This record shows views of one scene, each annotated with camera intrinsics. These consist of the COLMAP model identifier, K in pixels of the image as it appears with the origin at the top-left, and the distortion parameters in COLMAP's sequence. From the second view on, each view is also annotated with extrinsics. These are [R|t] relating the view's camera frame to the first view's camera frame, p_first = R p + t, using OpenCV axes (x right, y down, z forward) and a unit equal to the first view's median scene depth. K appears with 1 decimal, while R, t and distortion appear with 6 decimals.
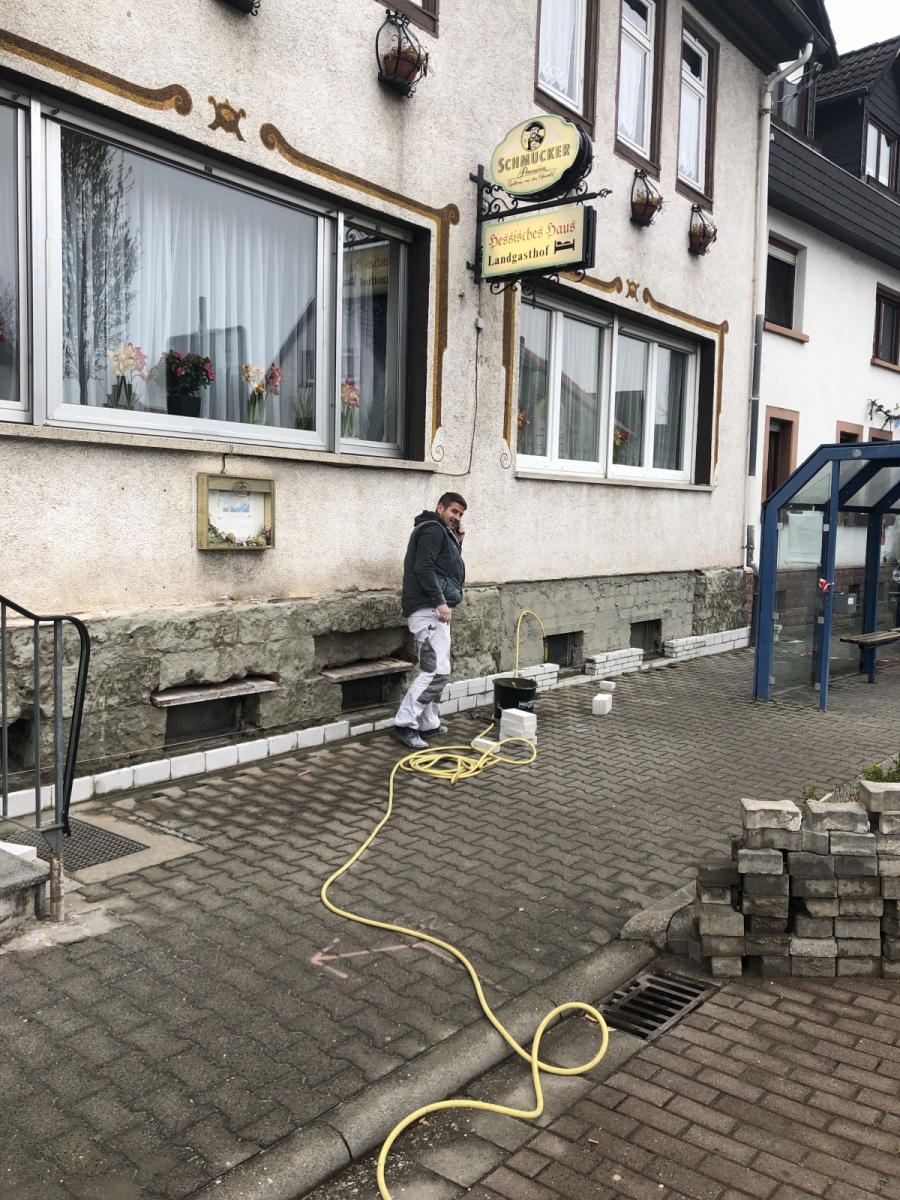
lens RADIAL K [[978.3, 0, 457.1], [0, 978.3, 588.1], [0, 0, 1]] dist [0.028137, -0.030579]
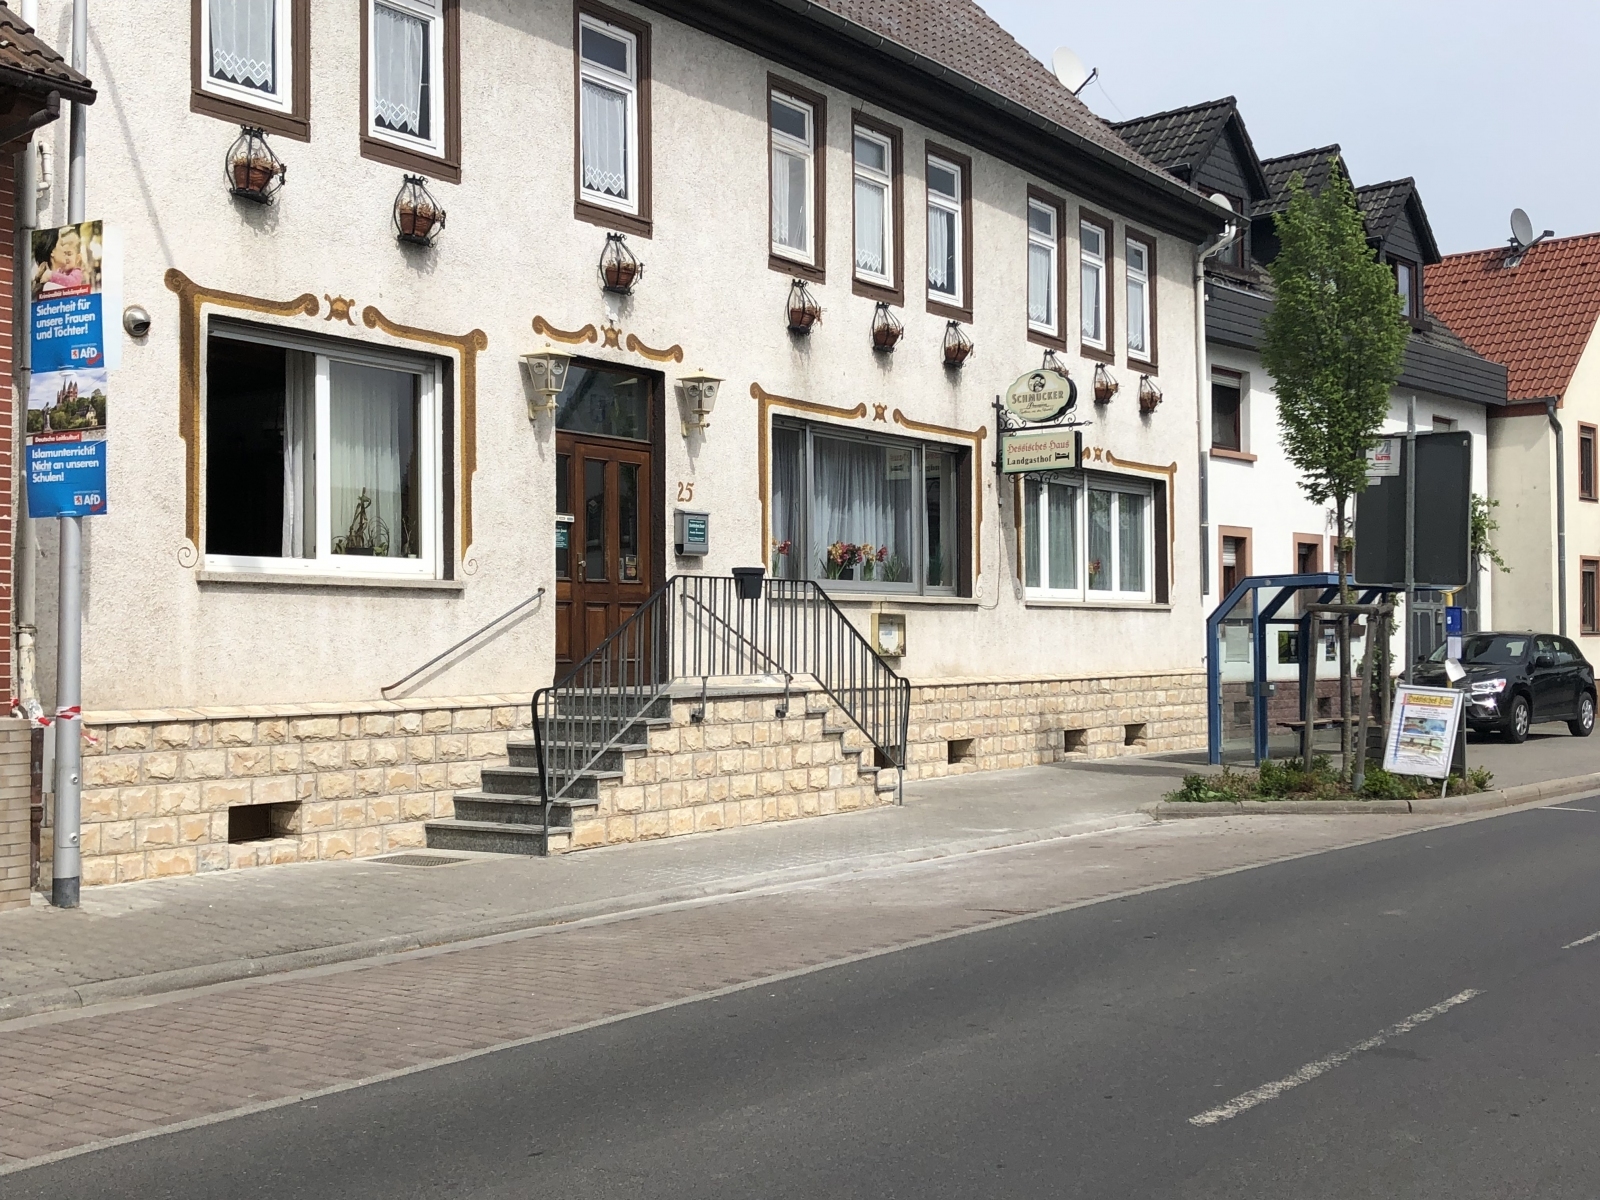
lens RADIAL K [[1843.8, 0, 797.1], [0, 1843.8, 604.3], [0, 0, 1]] dist [0.240525, -0.950560]
pose [[0.998383, -0.031761, 0.047149, -0.438529], [0.036224, 0.994622, -0.097029, 0.142954], [-0.043813, 0.098580, 0.994164, -1.796923]]
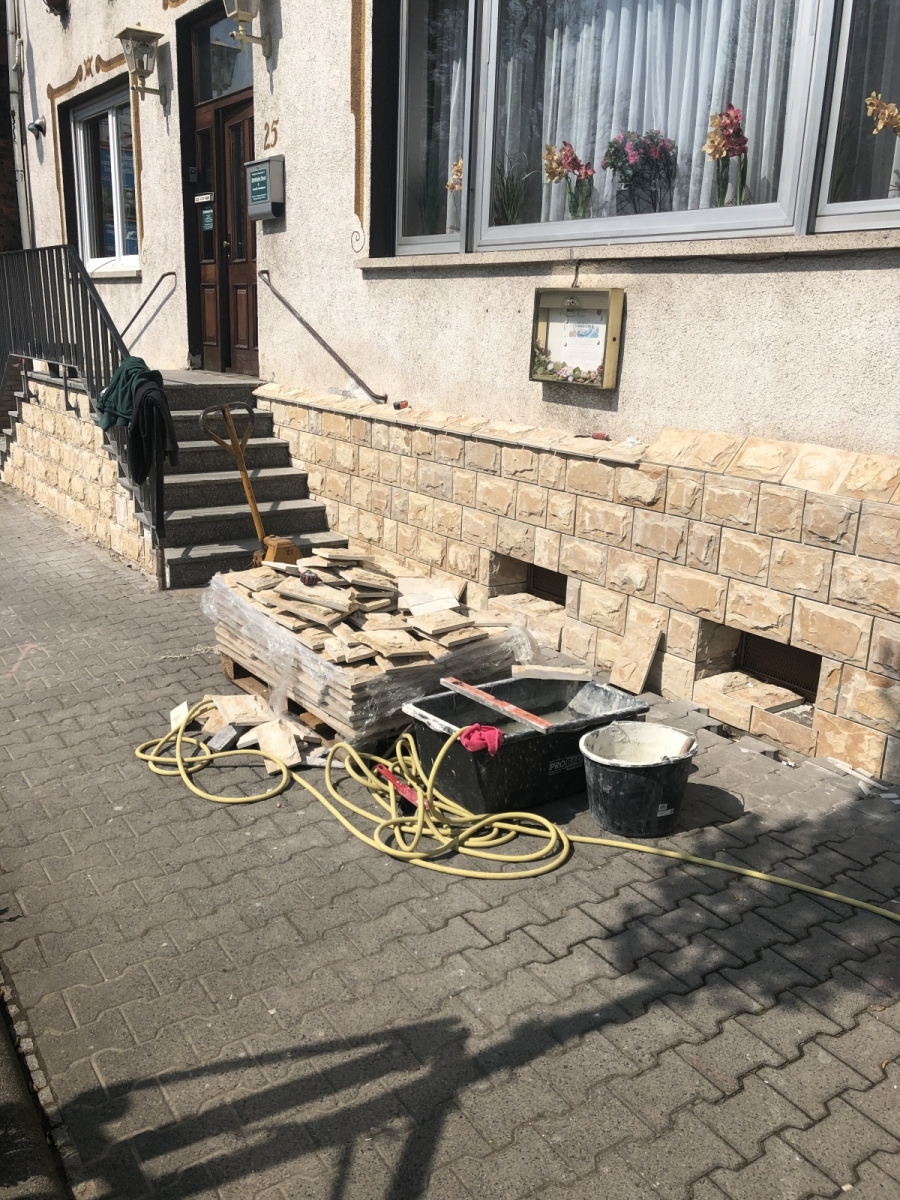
lens RADIAL K [[1009.5, 0, 411.1], [0, 1009.5, 592.8], [0, 0, 1]] dist [0.013542, 0.004708]
pose [[-0.301624, 0.217558, -0.928273, 0.507195], [-0.109327, 0.959304, 0.260354, -0.063870], [0.947138, 0.180014, -0.265564, 0.928957]]
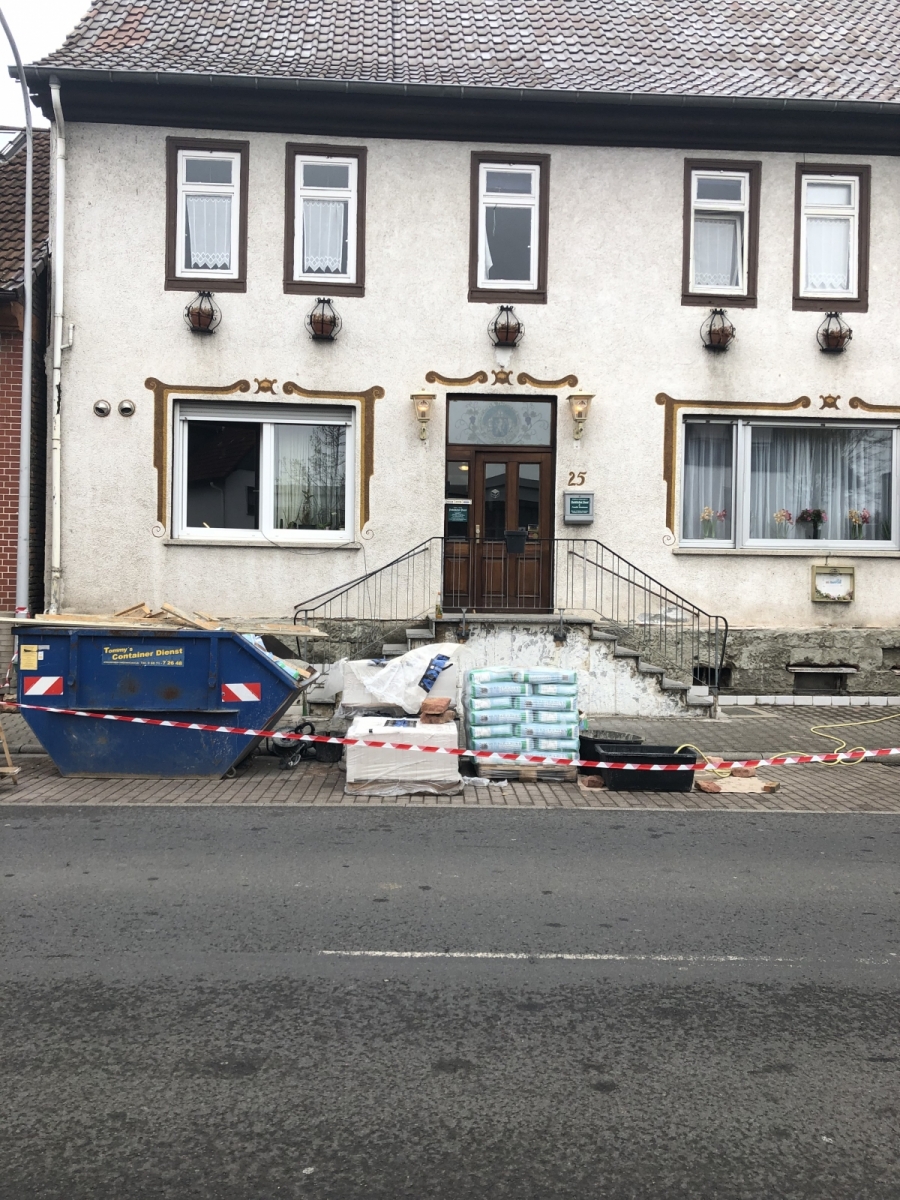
lens RADIAL K [[946.8, 0, 447.7], [0, 946.8, 584.3], [0, 0, 1]] dist [0.094169, -0.168221]
pose [[0.664327, -0.015385, -0.747284, 0.619438], [-0.054172, 0.996168, -0.068668, 0.089312], [0.745476, 0.086100, 0.660948, -0.788510]]
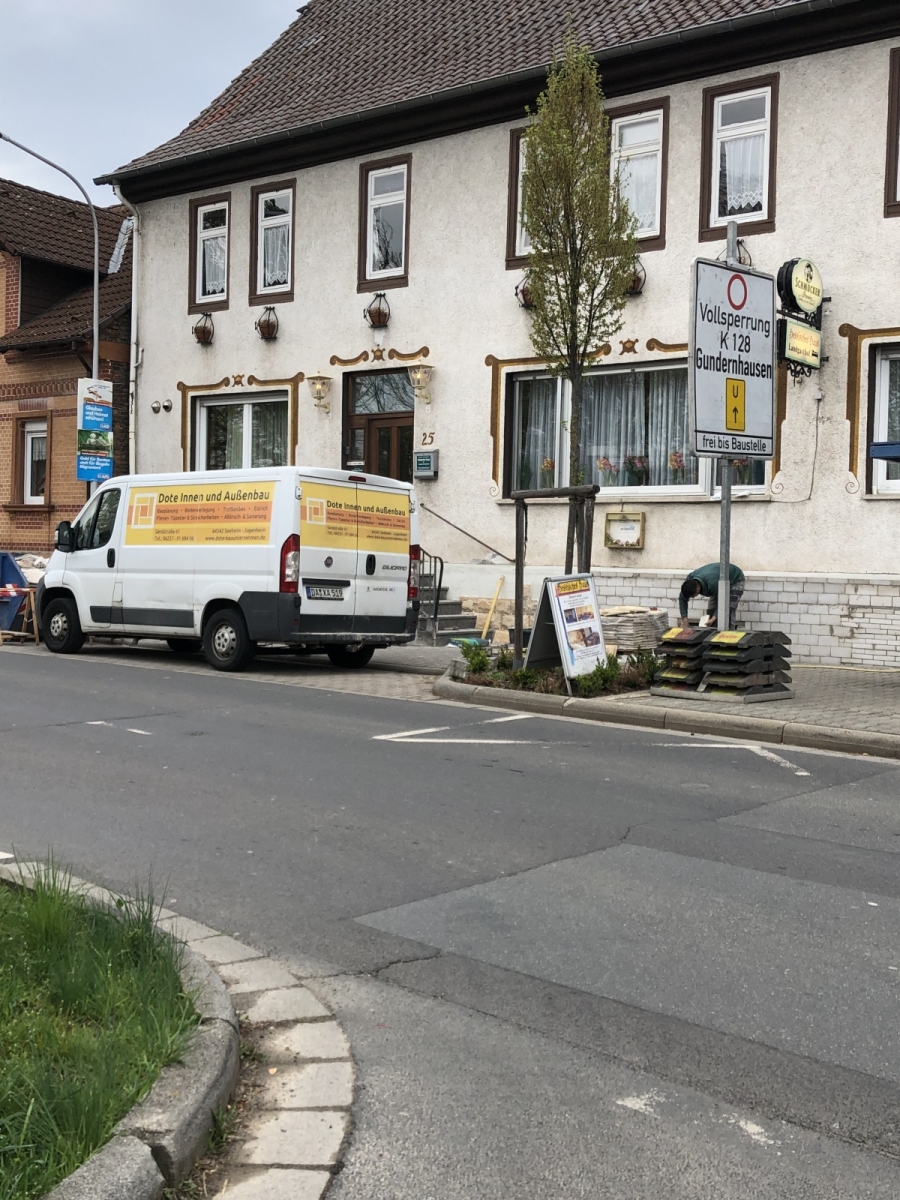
lens RADIAL K [[1337.8, 0, 450.9], [0, 1337.8, 582.7], [0, 0, 1]] dist [0.203824, -0.669170]
pose [[0.000080, -0.005508, -0.999985, 2.158238], [-0.098151, 0.995156, -0.005490, 0.070446], [0.995171, 0.098150, -0.000461, 0.530583]]
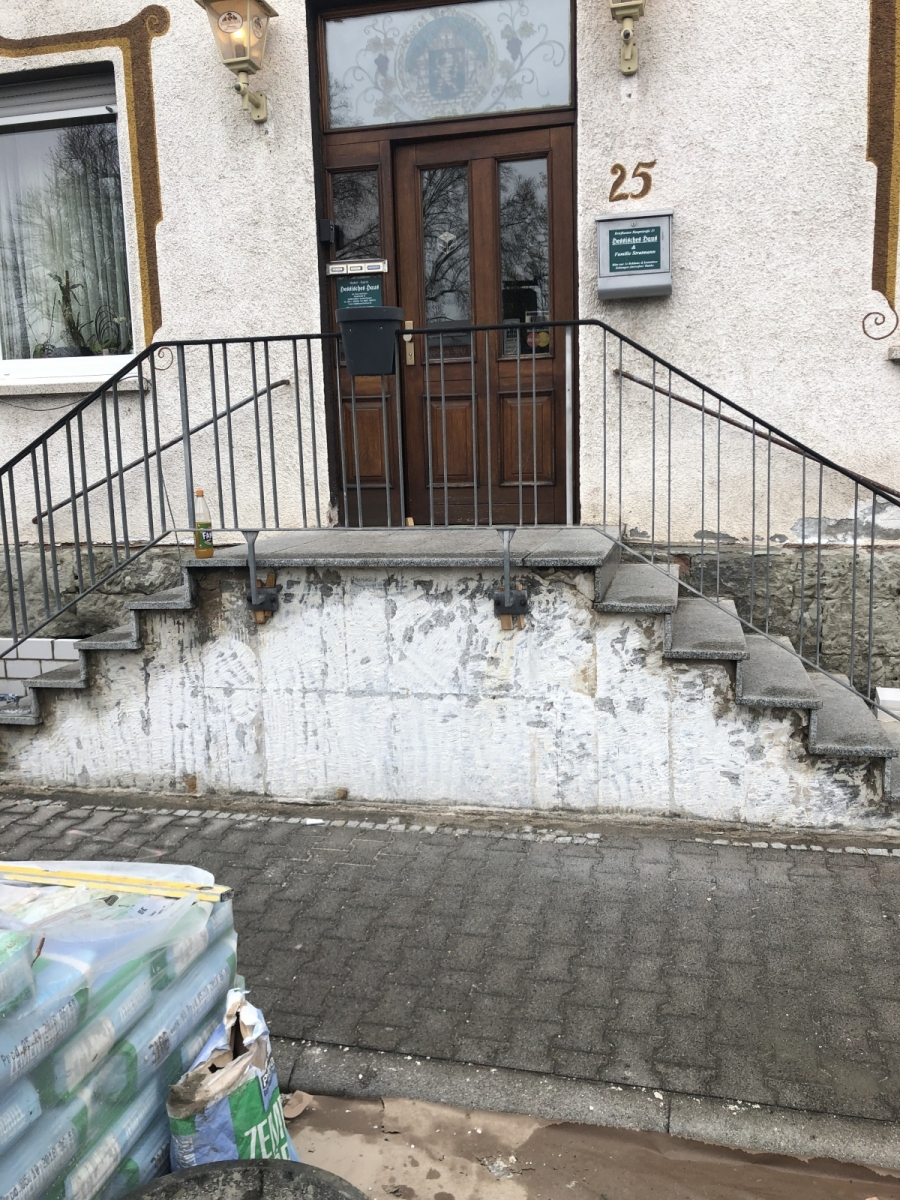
lens RADIAL K [[978.3, 0, 457.1], [0, 978.3, 588.1], [0, 0, 1]] dist [0.028137, -0.030579]
pose [[0.433421, 0.091576, -0.896526, 0.116606], [-0.031020, 0.995750, 0.086715, 0.004221], [0.900657, -0.009774, 0.434420, 0.051797]]
